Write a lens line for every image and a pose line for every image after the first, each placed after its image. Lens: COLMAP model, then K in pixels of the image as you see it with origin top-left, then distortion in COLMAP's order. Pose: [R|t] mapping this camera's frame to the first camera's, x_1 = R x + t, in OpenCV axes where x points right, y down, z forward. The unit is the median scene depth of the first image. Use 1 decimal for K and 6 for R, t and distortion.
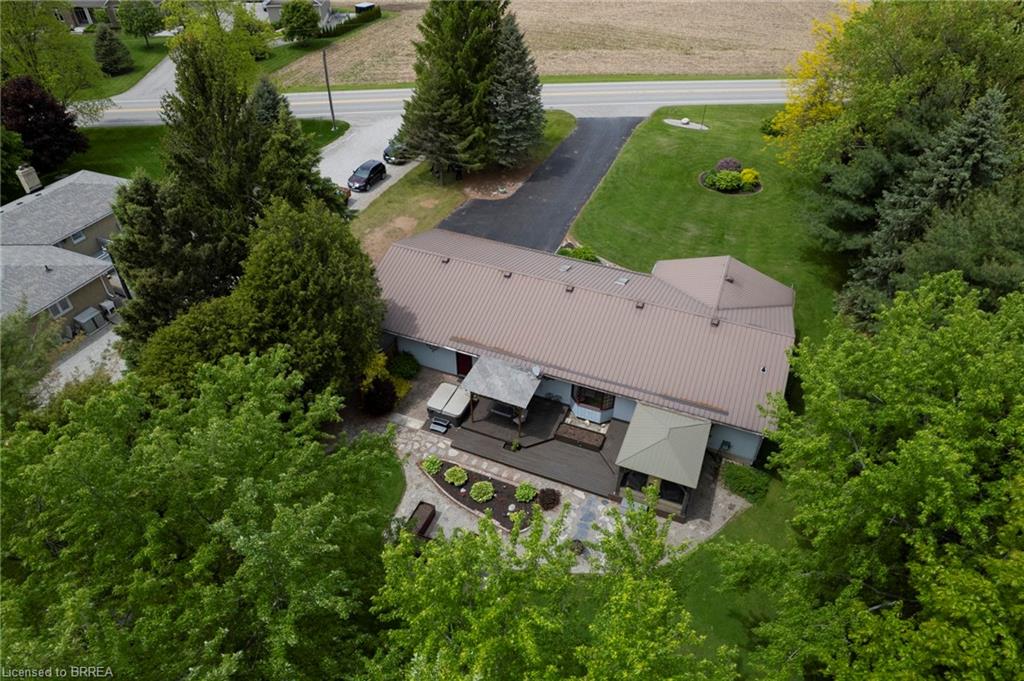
lens RADIAL K [[652.1, 0, 507.3], [0, 652.1, 339.5], [0, 0, 1]] dist [-0.060057, 0.068237]
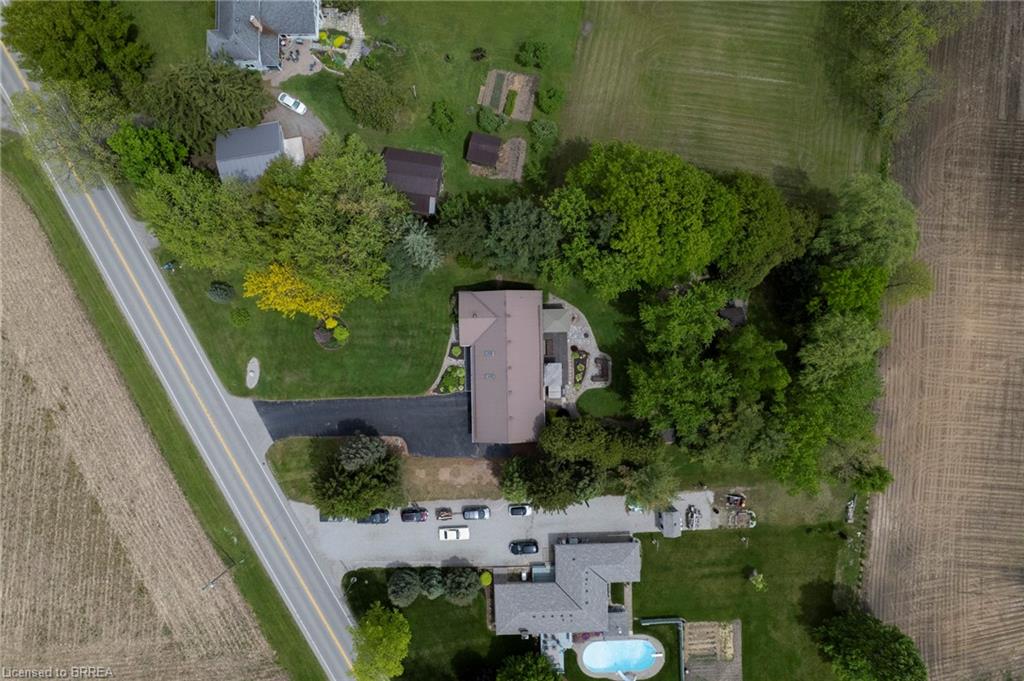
lens RADIAL K [[652.1, 0, 507.3], [0, 652.1, 339.5], [0, 0, 1]] dist [-0.060057, 0.068237]
pose [[-0.399001, -0.916950, 0.000959, 0.217156], [0.575751, -0.249718, 0.778558, -2.303371], [-0.713659, 0.311198, 0.627572, -0.796938]]
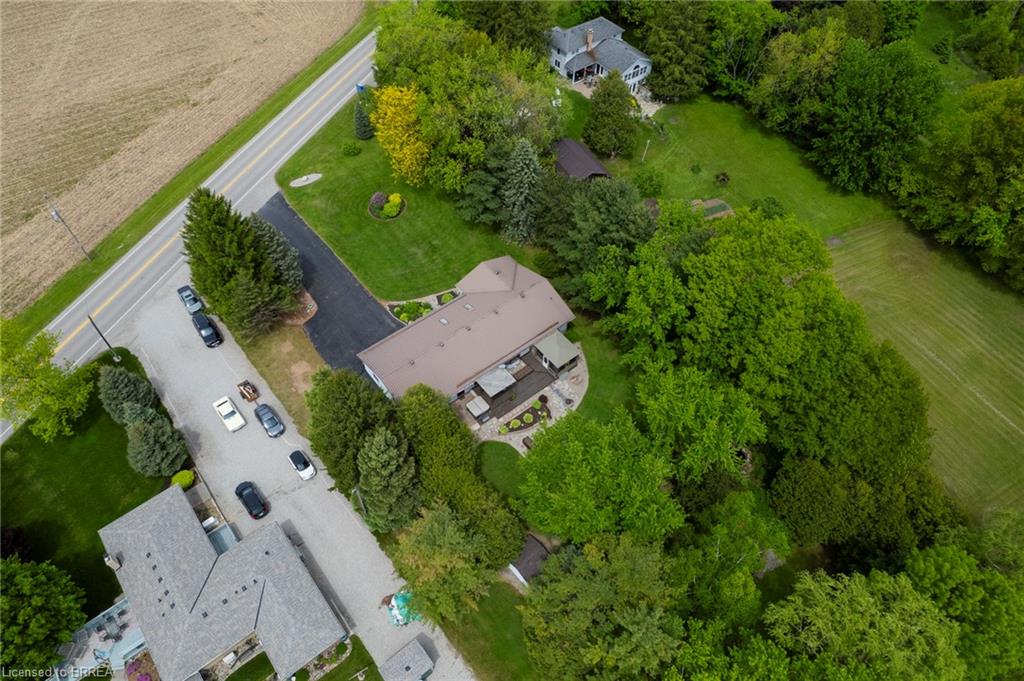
lens RADIAL K [[652.1, 0, 507.3], [0, 652.1, 339.5], [0, 0, 1]] dist [-0.060057, 0.068237]
pose [[0.488847, -0.696638, 0.525095, -0.993903], [0.546665, 0.713703, 0.437933, -0.929641], [-0.679842, 0.072969, 0.729719, -0.612635]]
